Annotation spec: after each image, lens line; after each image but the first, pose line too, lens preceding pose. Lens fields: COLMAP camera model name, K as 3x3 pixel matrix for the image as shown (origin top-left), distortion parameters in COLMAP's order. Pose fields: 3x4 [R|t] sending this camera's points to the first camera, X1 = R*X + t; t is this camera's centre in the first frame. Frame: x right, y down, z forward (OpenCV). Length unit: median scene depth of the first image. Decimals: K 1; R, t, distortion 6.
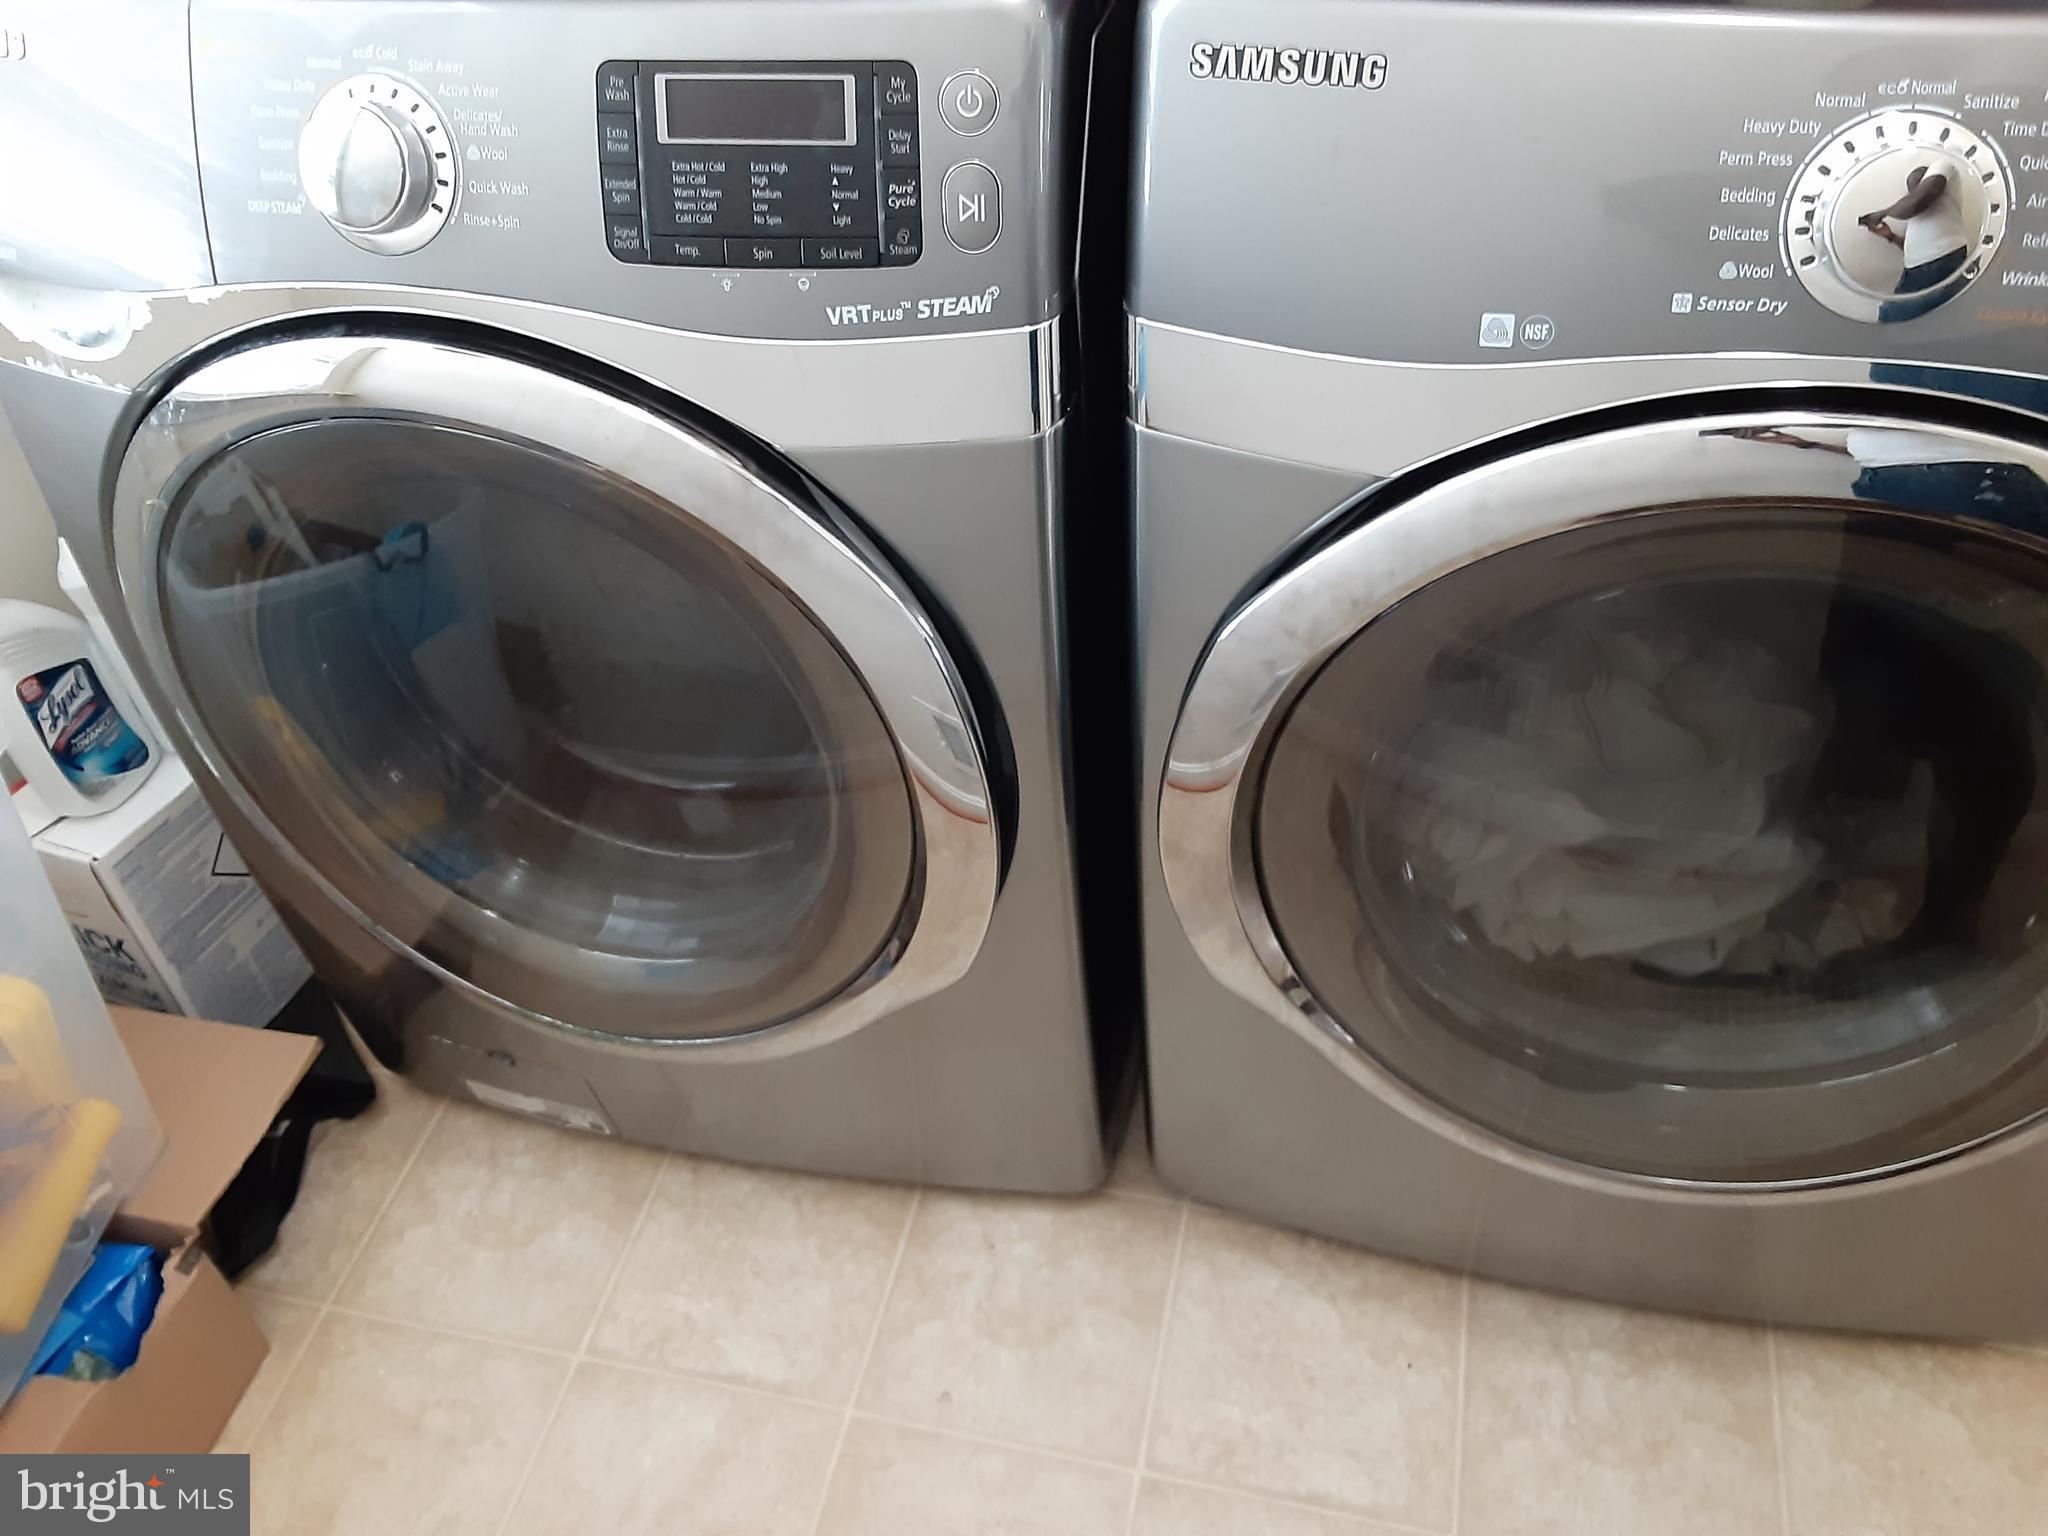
lens RADIAL K [[1647.9, 0, 1036.8], [0, 1647.9, 736.0], [0, 0, 1]] dist [0.122335, -0.197772]
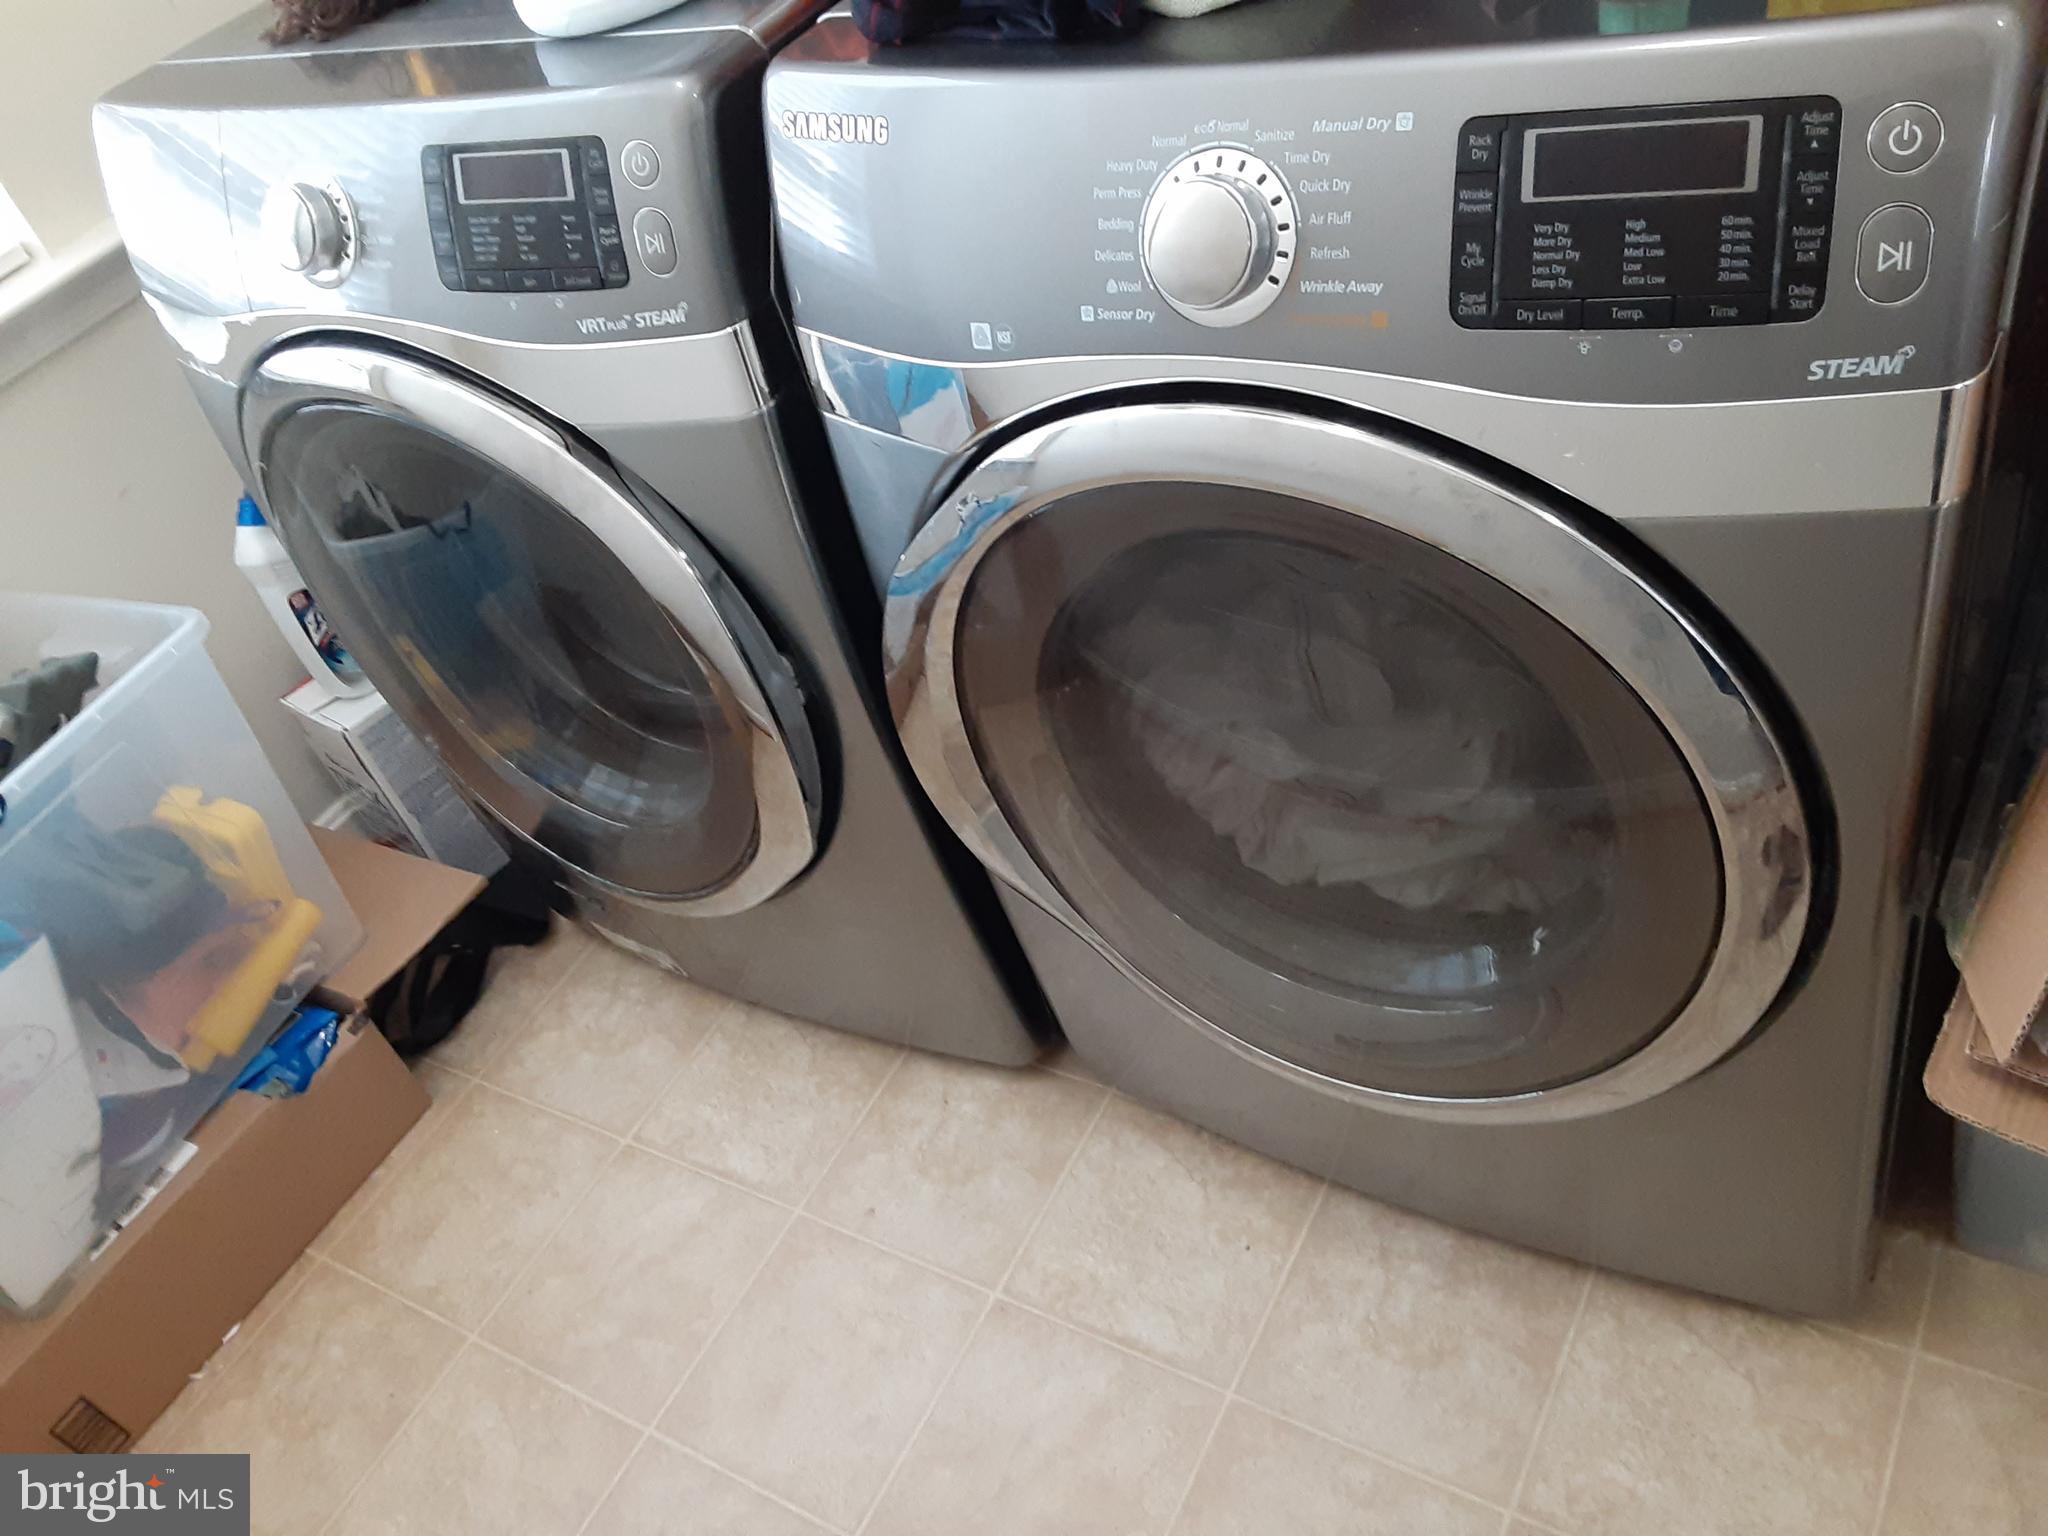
lens RADIAL K [[1647.9, 0, 1036.8], [0, 1647.9, 736.0], [0, 0, 1]] dist [0.122335, -0.197772]
pose [[0.941958, 0.060083, -0.330312, 0.452335], [-0.052680, 0.998120, 0.031326, 0.008268], [0.331573, -0.012106, 0.943352, -0.093848]]
